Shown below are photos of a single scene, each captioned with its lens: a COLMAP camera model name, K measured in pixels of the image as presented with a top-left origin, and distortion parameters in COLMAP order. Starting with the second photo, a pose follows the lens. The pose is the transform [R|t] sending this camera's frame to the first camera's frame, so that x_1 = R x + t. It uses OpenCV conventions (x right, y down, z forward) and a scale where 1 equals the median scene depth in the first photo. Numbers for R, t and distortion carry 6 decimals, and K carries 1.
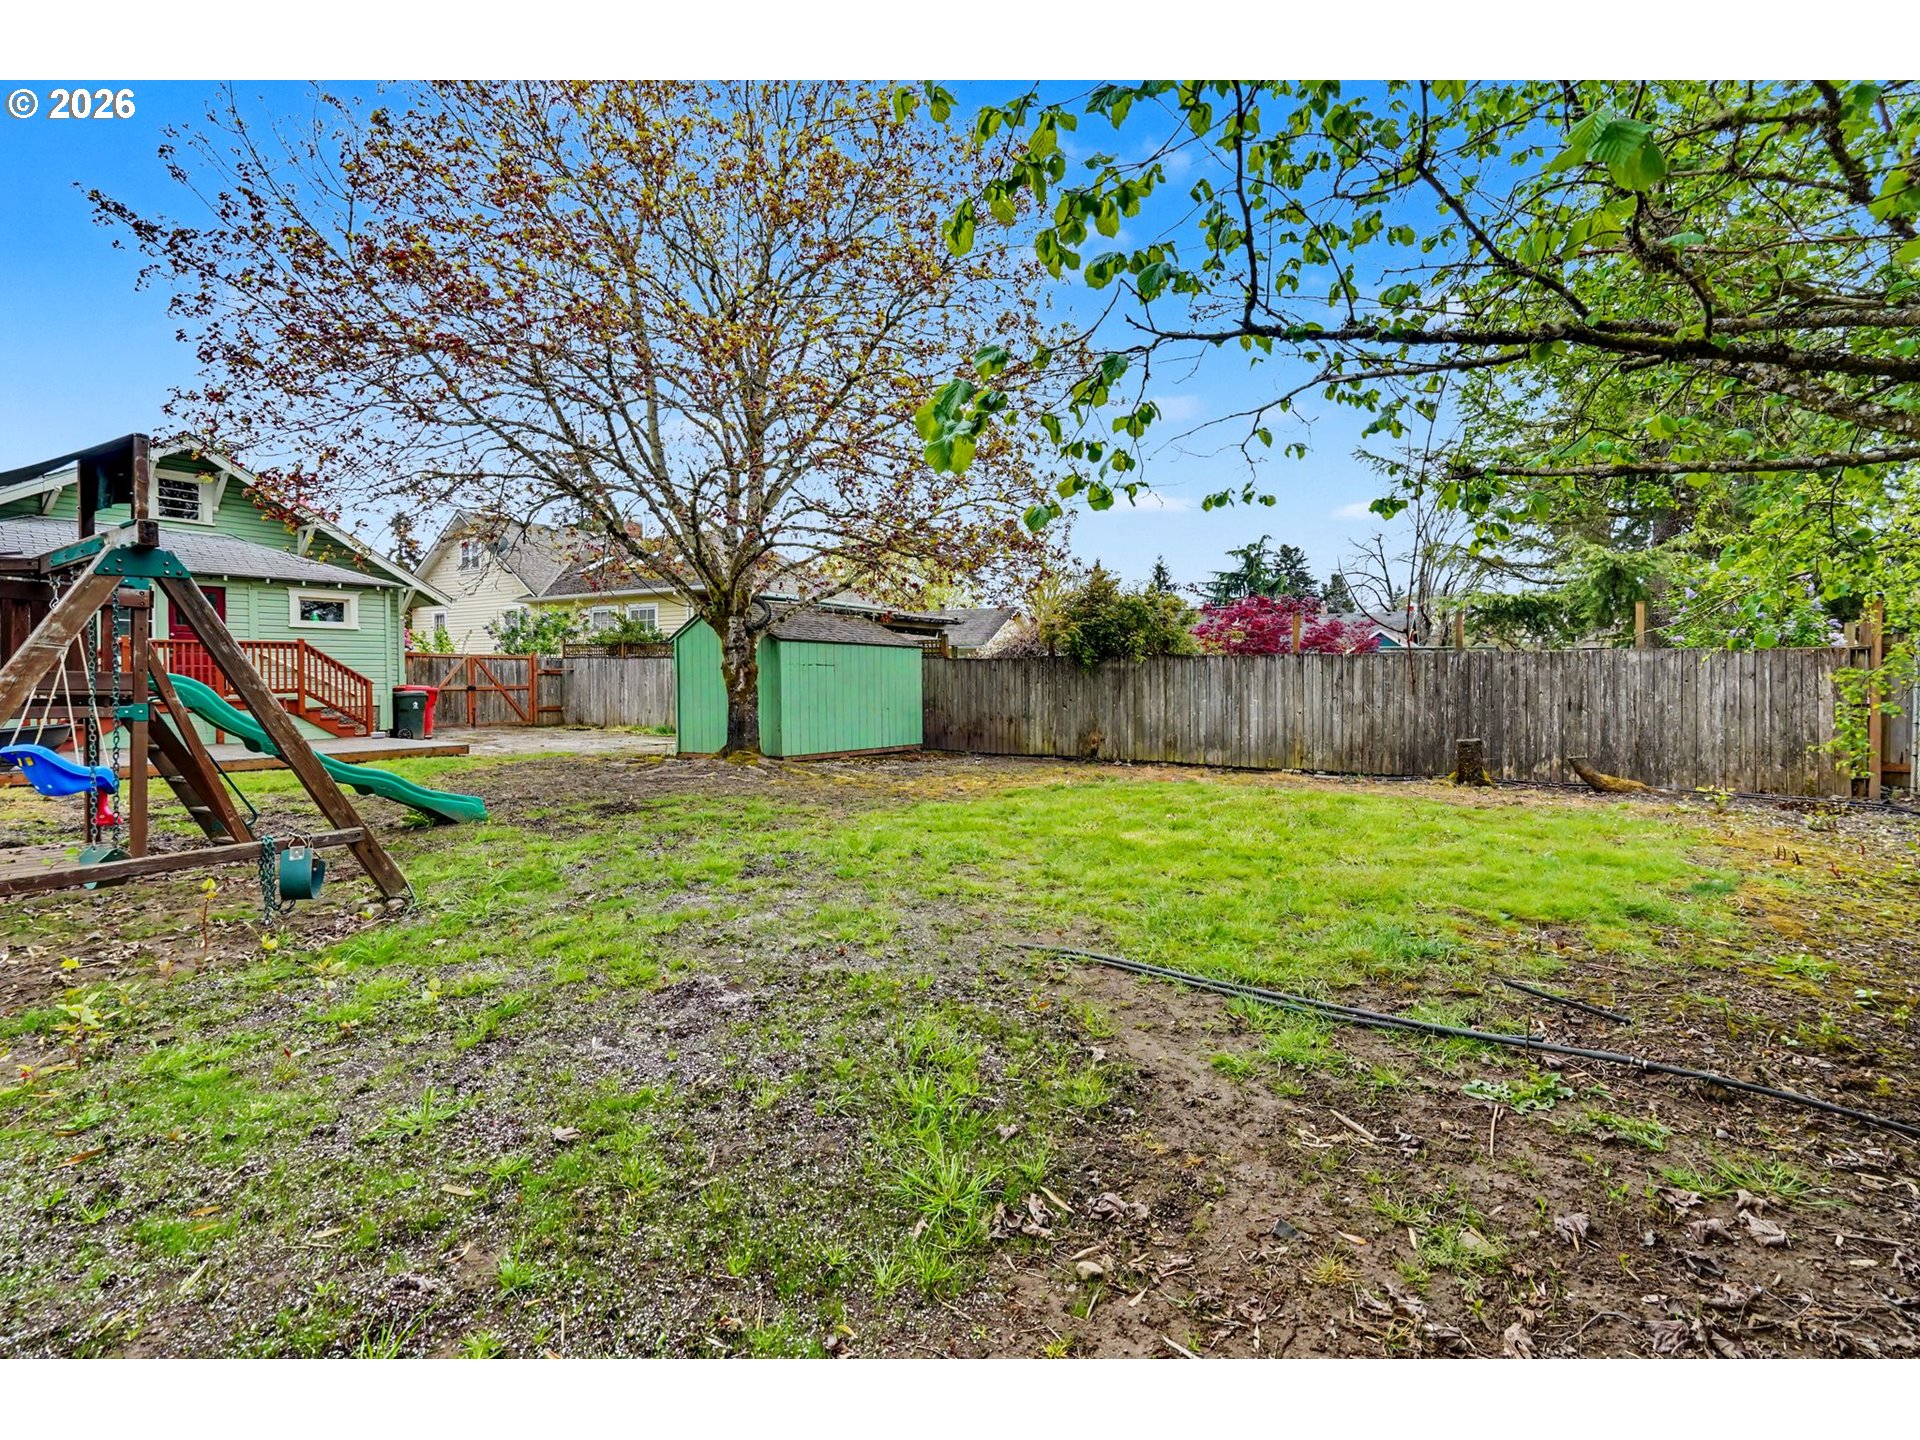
lens RADIAL K [[903.3, 0, 980.3], [0, 903.3, 714.4], [0, 0, 1]] dist [-0.001970, 0.002674]
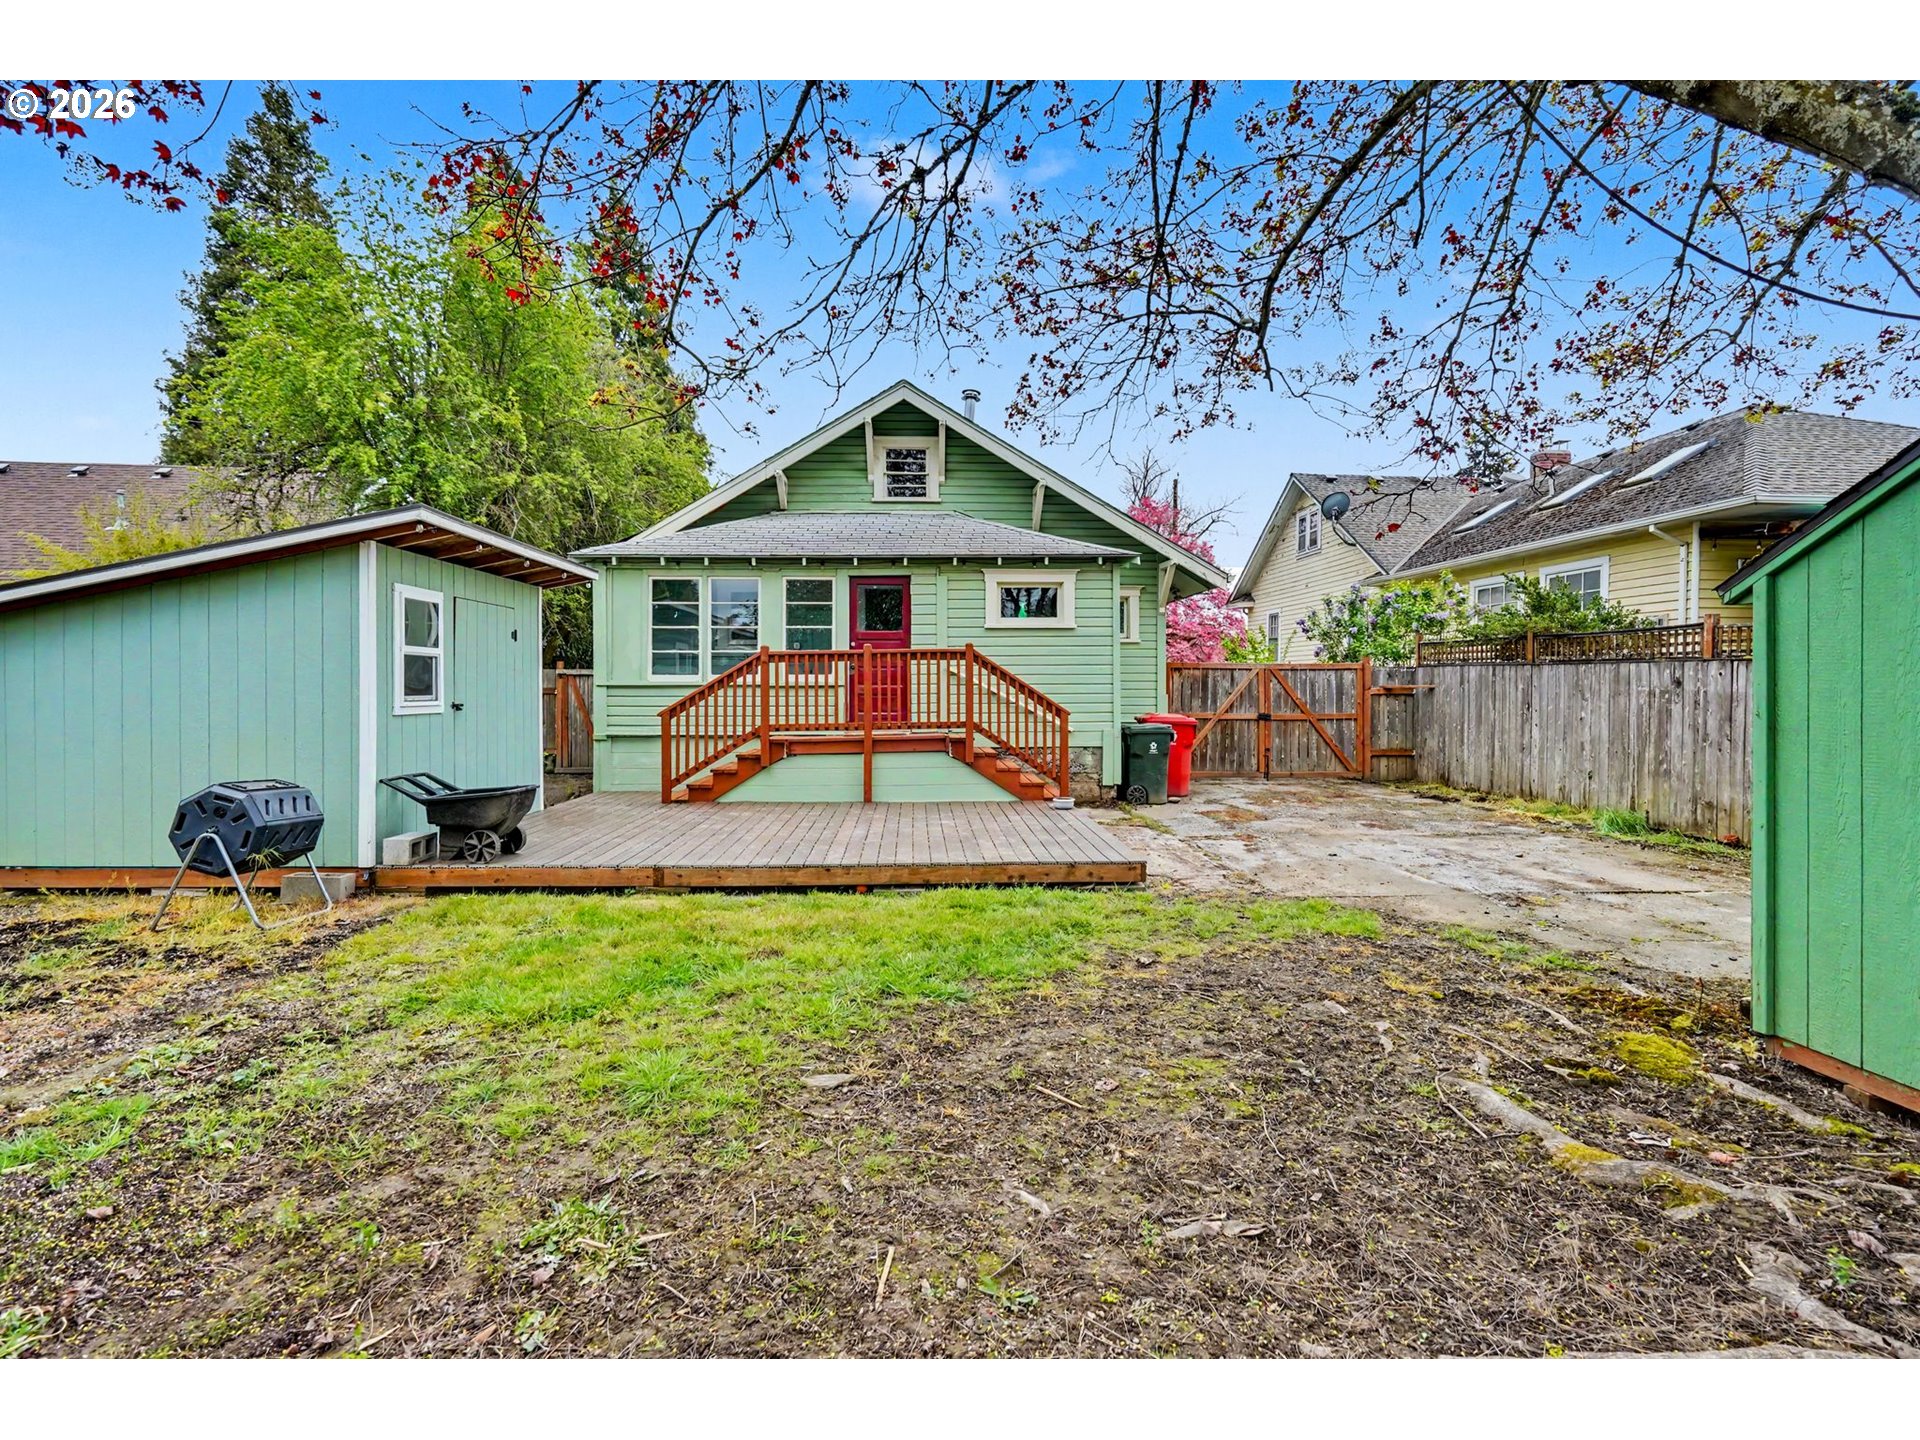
lens RADIAL K [[903.3, 0, 942.9], [0, 903.3, 690.3], [0, 0, 1]] dist [-0.001970, 0.002674]
pose [[0.578326, 0.002118, -0.815803, -0.239964], [-0.033814, 0.999200, -0.021376, -0.035680], [0.815105, 0.039948, 0.577934, 0.608721]]
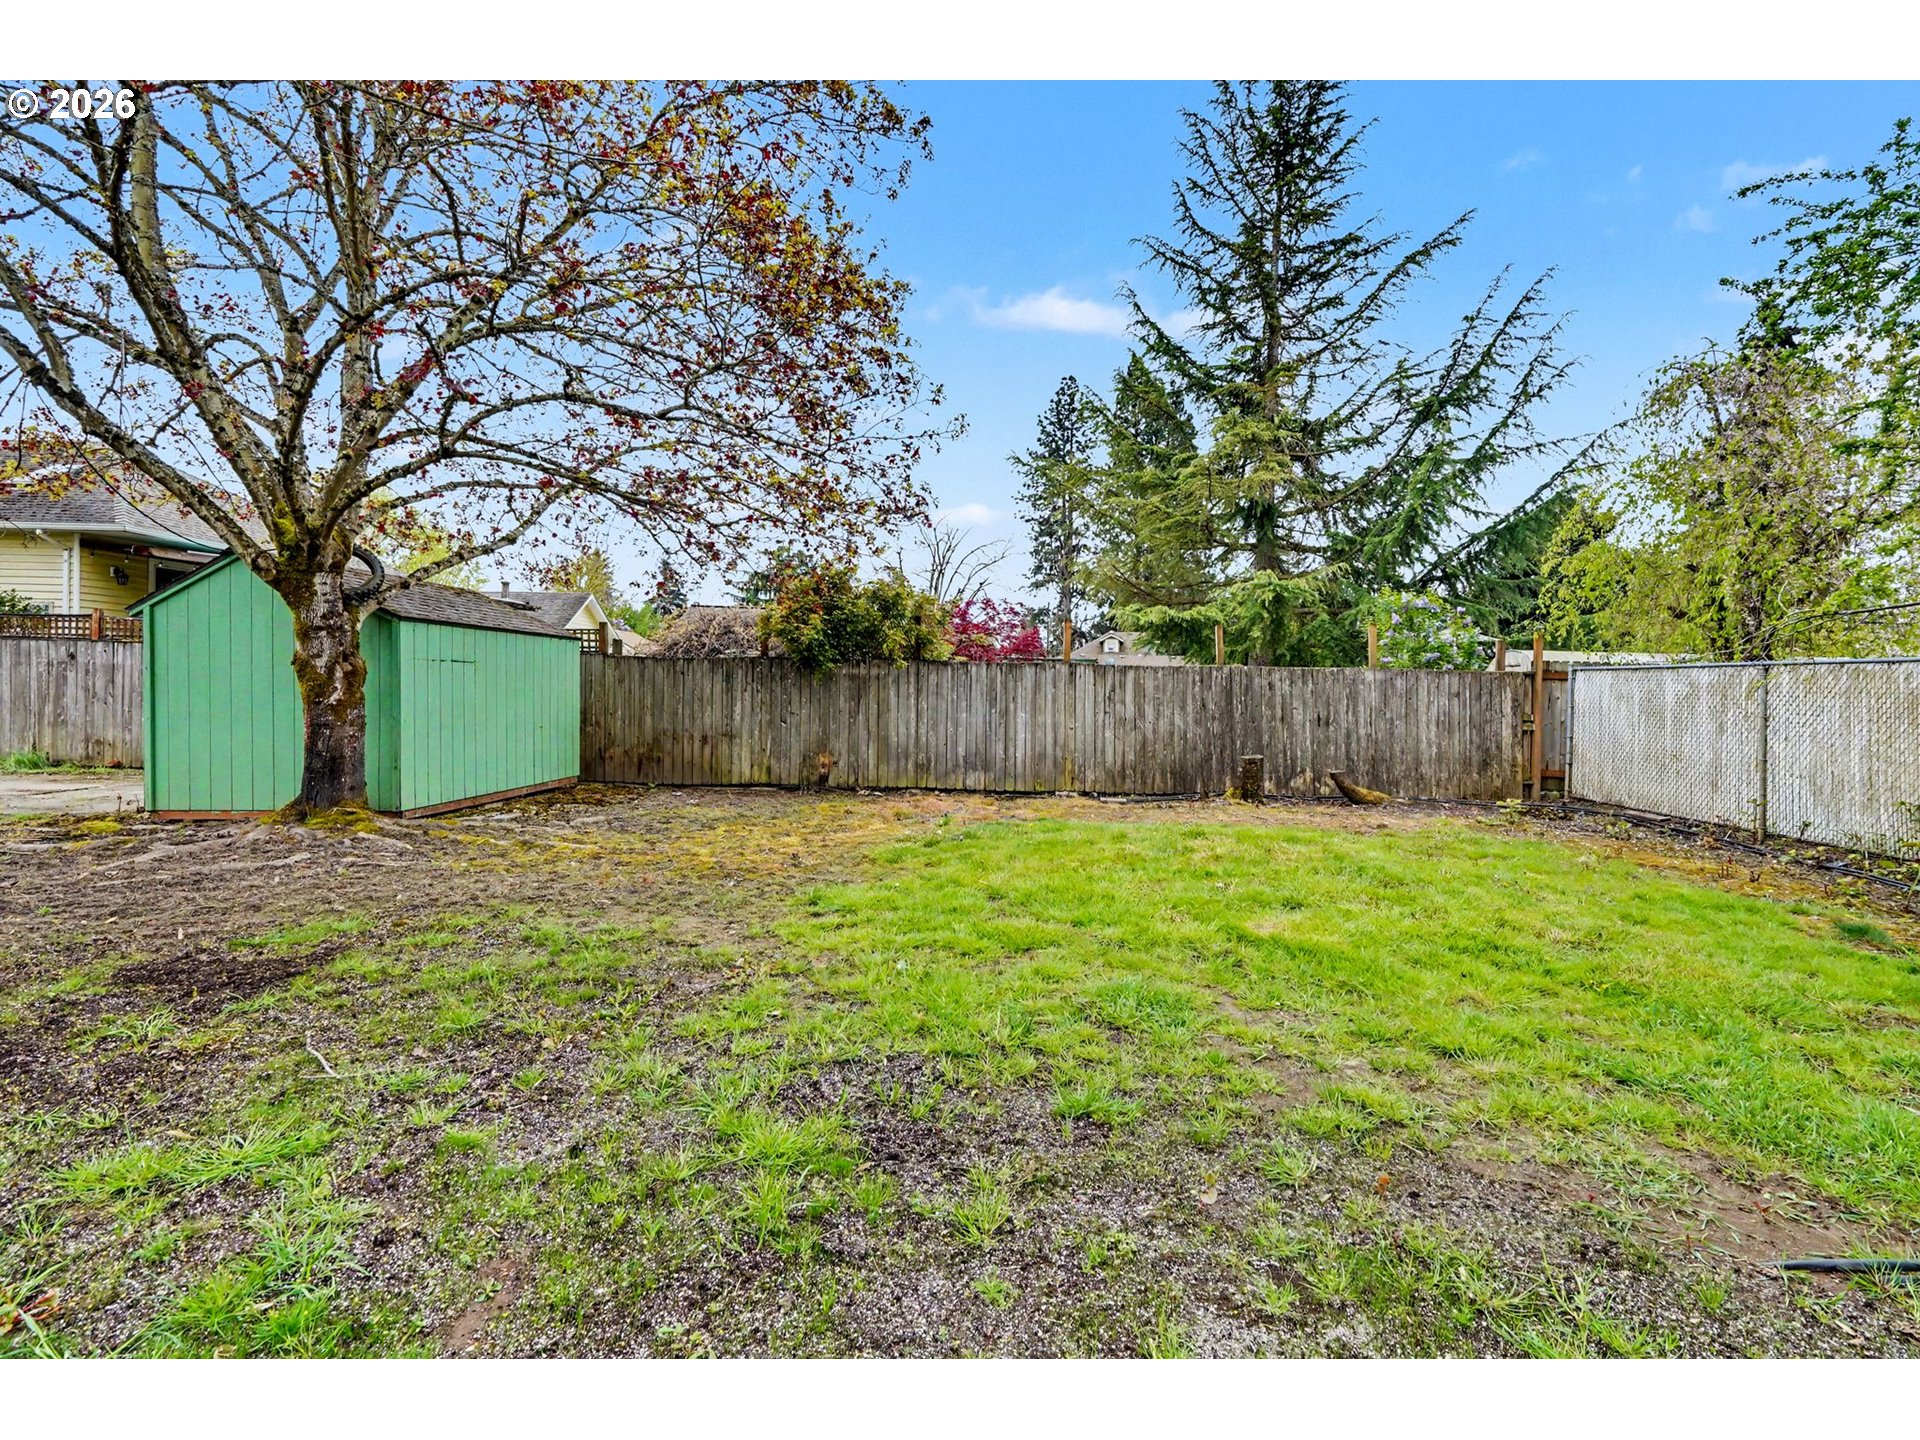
lens RADIAL K [[903.3, 0, 955.6], [0, 903.3, 709.1], [0, 0, 1]] dist [-0.001970, 0.002674]
pose [[0.859993, -0.000381, 0.510306, -0.175655], [0.004188, 0.999971, -0.006310, -0.013811], [-0.510289, 0.007563, 0.859970, 0.241725]]
